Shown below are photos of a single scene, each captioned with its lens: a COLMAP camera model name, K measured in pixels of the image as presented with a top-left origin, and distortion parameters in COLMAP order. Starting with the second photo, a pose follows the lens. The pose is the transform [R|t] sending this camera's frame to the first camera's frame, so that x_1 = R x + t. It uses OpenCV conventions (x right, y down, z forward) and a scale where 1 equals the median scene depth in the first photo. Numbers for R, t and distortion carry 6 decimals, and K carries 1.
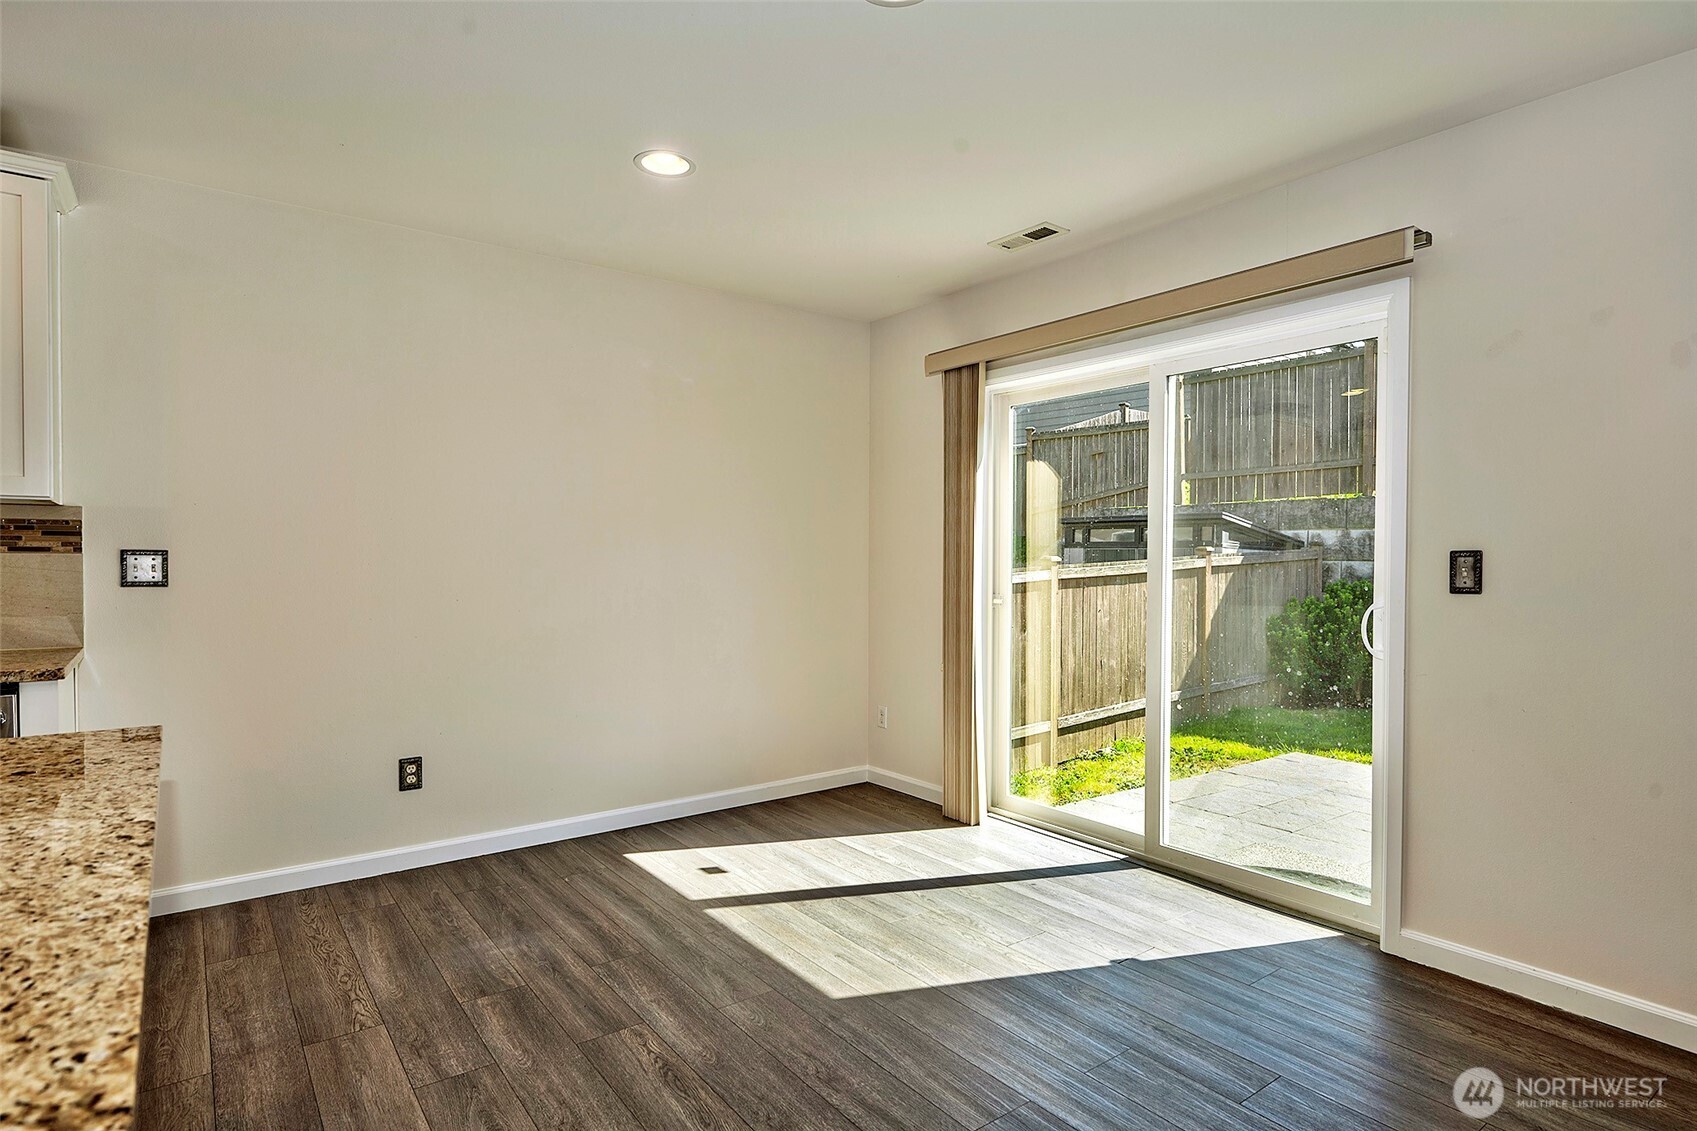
lens RADIAL K [[896.3, 0, 851.6], [0, 896.3, 570.9], [0, 0, 1]] dist [0.001003, -0.000074]
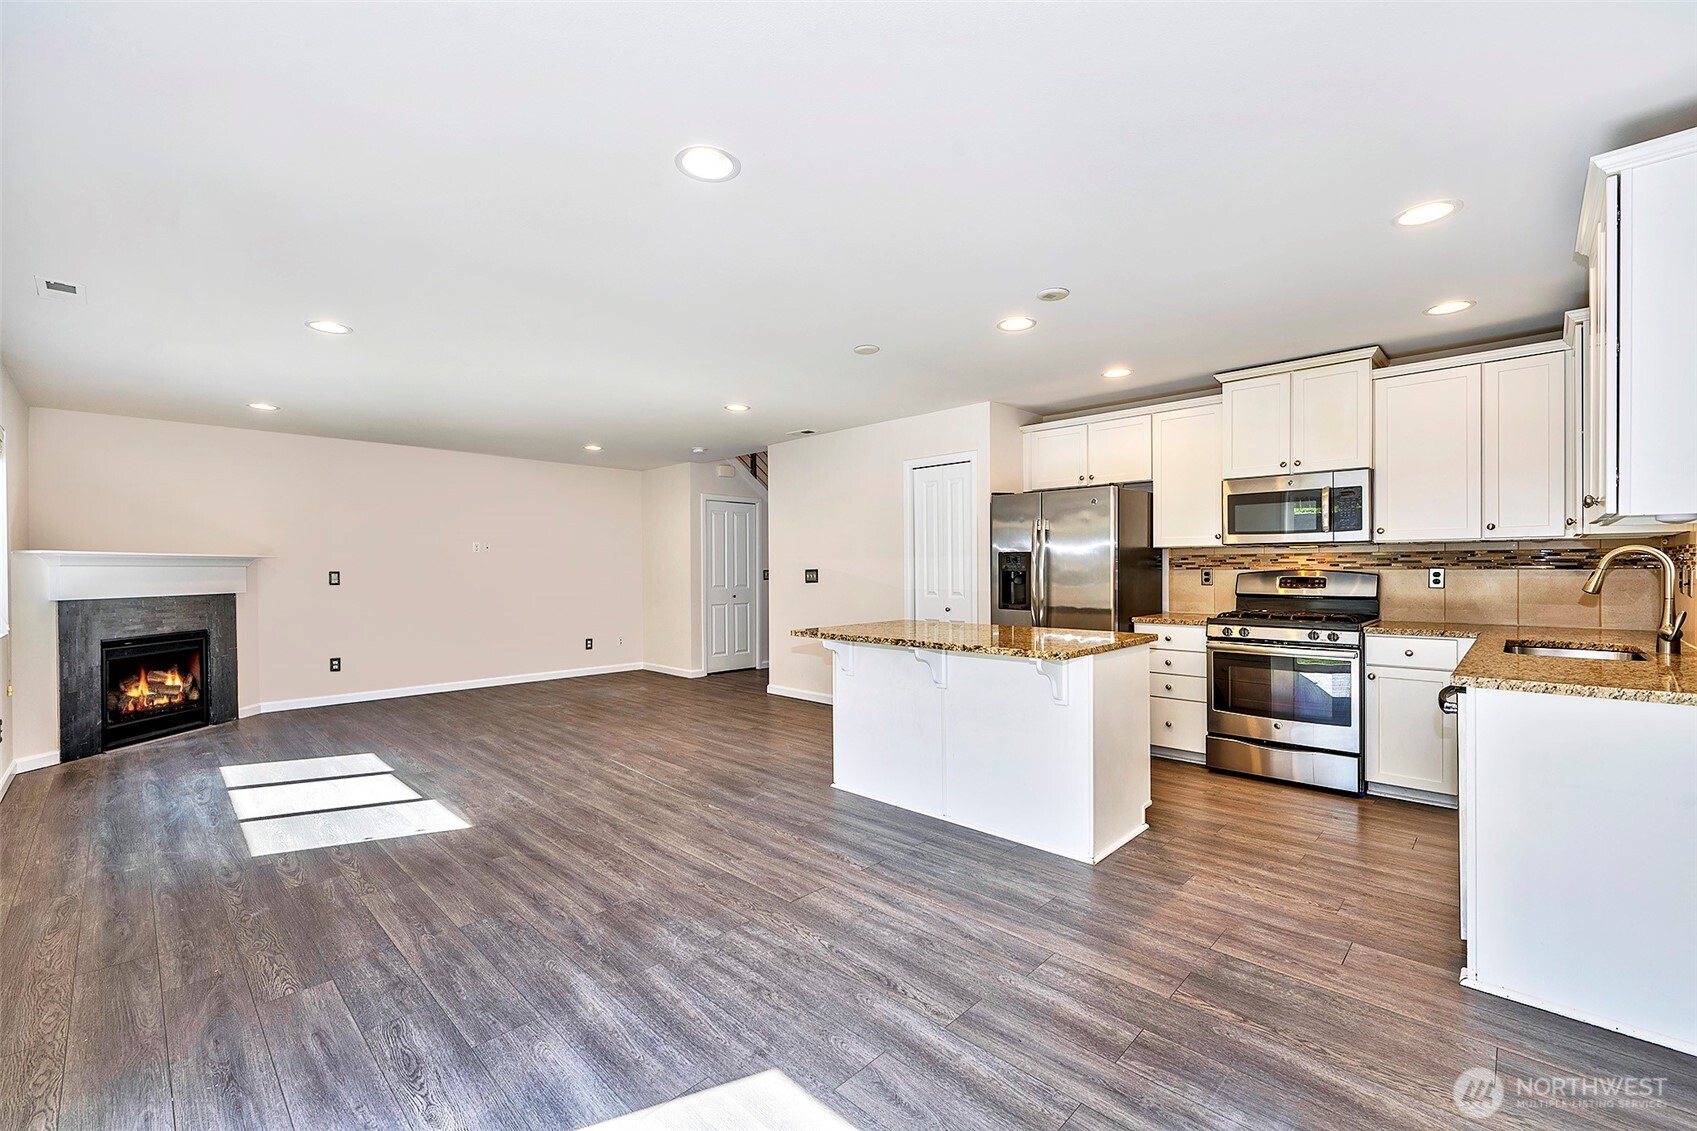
lens RADIAL K [[706.9, 0, 850.2], [0, 706.9, 573.5], [0, 0, 1]] dist [-0.001584, -0.000203]
pose [[-0.987548, 0.000982, -0.157317, 0.003104], [-0.002216, 0.999795, 0.020149, -0.027417], [0.157304, 0.020247, -0.987343, 1.347531]]
